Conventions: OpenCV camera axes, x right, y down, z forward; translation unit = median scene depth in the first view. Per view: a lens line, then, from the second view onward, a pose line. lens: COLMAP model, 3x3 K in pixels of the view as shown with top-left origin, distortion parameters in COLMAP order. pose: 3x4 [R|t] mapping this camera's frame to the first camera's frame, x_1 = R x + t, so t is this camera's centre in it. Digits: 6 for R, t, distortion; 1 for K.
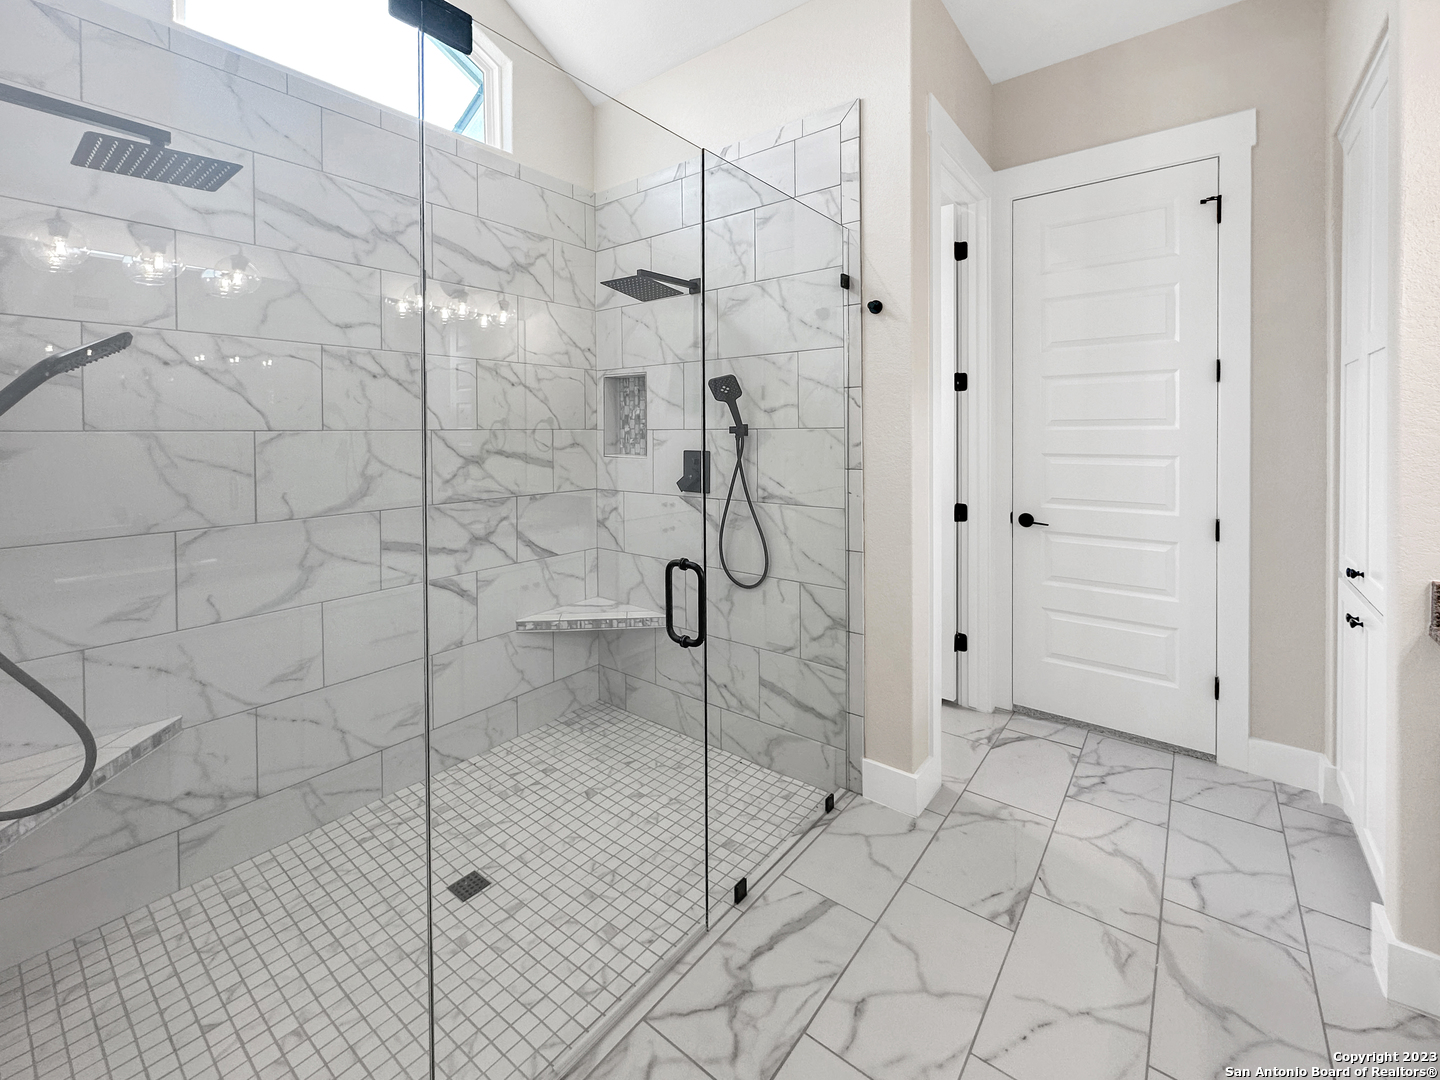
lens RADIAL K [[618.1, 0, 721.7], [0, 618.1, 431.8], [0, 0, 1]] dist [-0.001594, 0.000340]
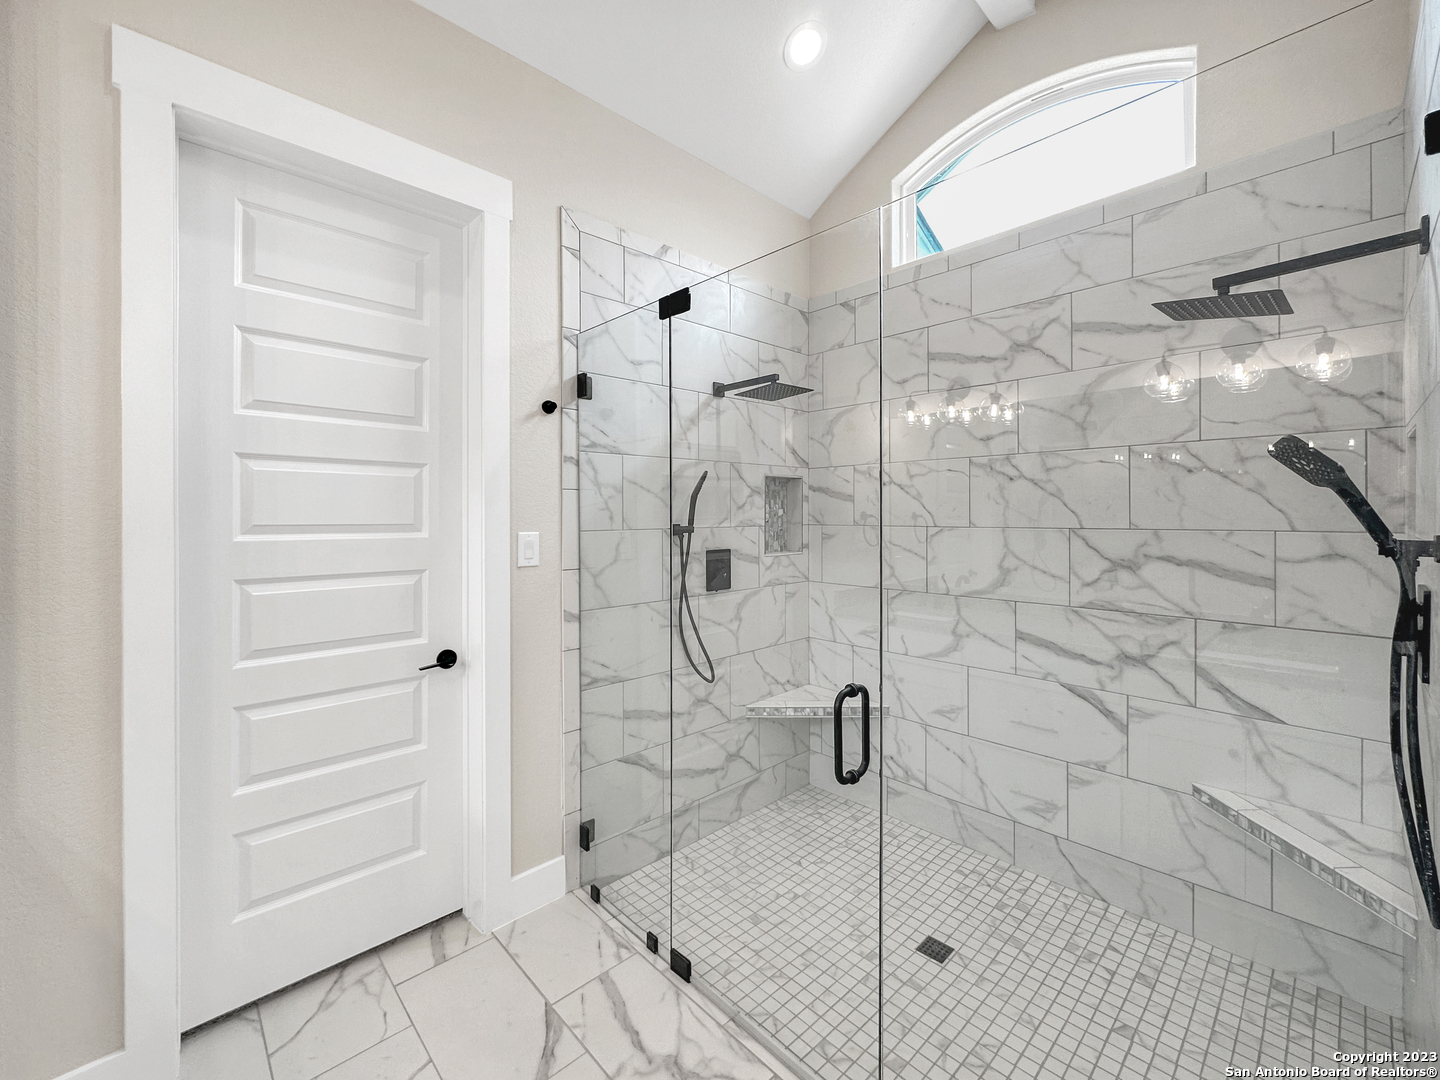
lens RADIAL K [[575.2, 0, 722.3], [0, 575.2, 531.0], [0, 0, 1]] dist [0.000148, -0.000017]
pose [[-0.123843, 0.011540, -0.992235, 0.515816], [-0.019900, 0.999702, 0.014111, -0.000929], [0.992102, 0.021493, -0.123576, 0.608145]]
